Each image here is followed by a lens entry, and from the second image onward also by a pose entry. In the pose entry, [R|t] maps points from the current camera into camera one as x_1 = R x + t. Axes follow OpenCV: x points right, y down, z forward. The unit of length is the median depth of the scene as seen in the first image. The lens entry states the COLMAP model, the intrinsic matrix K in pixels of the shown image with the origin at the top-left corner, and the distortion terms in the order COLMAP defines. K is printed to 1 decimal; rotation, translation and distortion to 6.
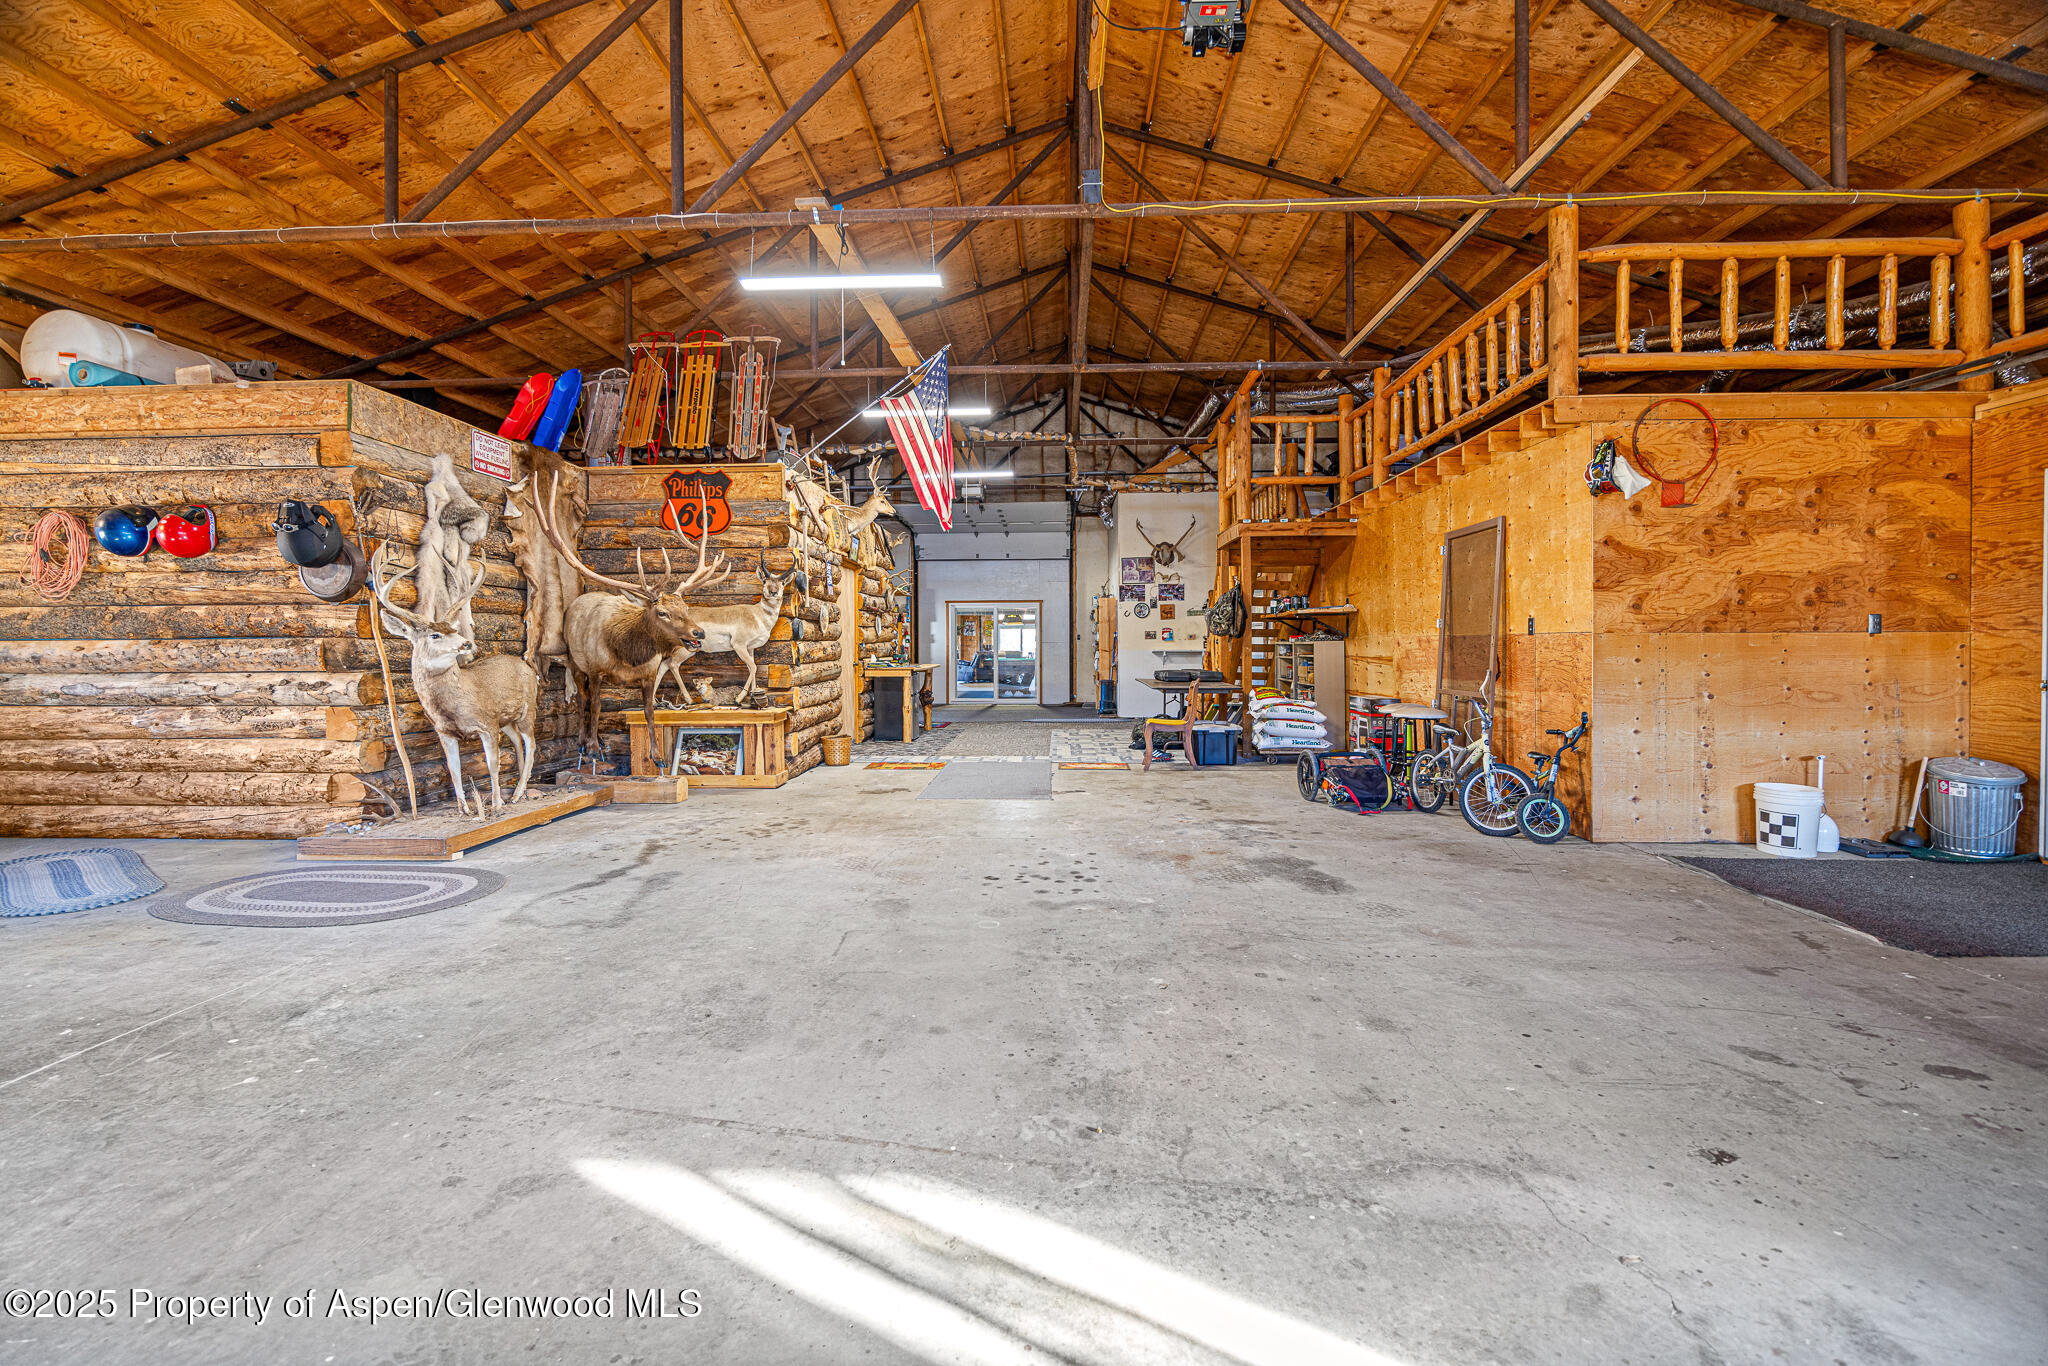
lens RADIAL K [[873.4, 0, 1022.5], [0, 873.4, 658.7], [0, 0, 1]] dist [-0.010890, -0.000180]
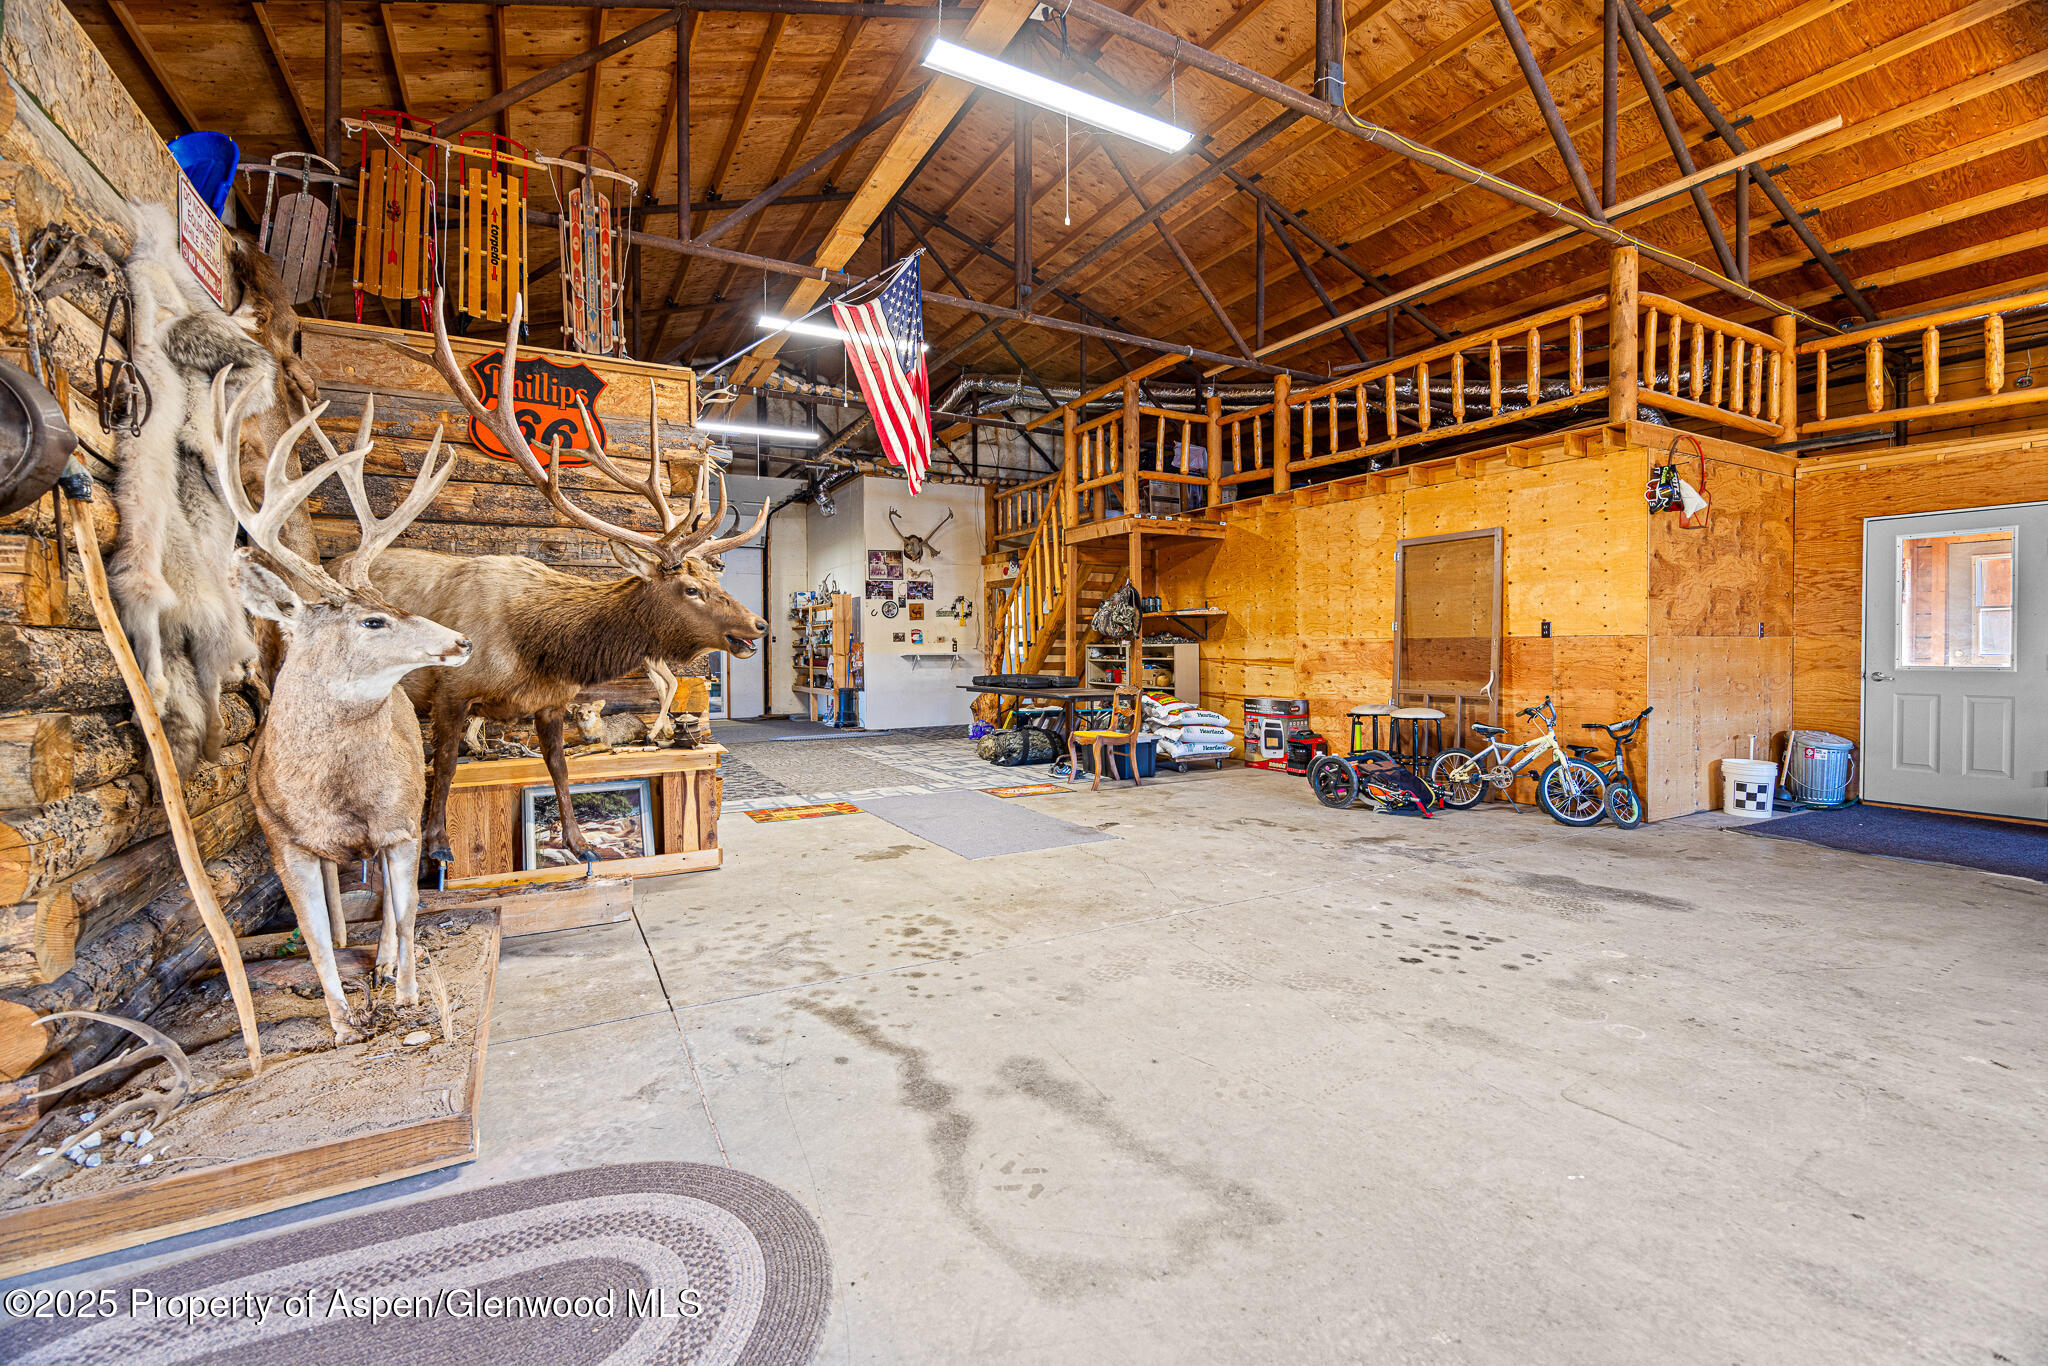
lens RADIAL K [[880.7, 0, 1127.3], [0, 880.7, 659.8], [0, 0, 1]] dist [-0.012011, 0.000046]
pose [[0.849284, -0.007875, 0.527878, -0.366224], [0.009451, 0.999955, -0.000287, -0.003087], [-0.527852, 0.005233, 0.849320, 0.286576]]
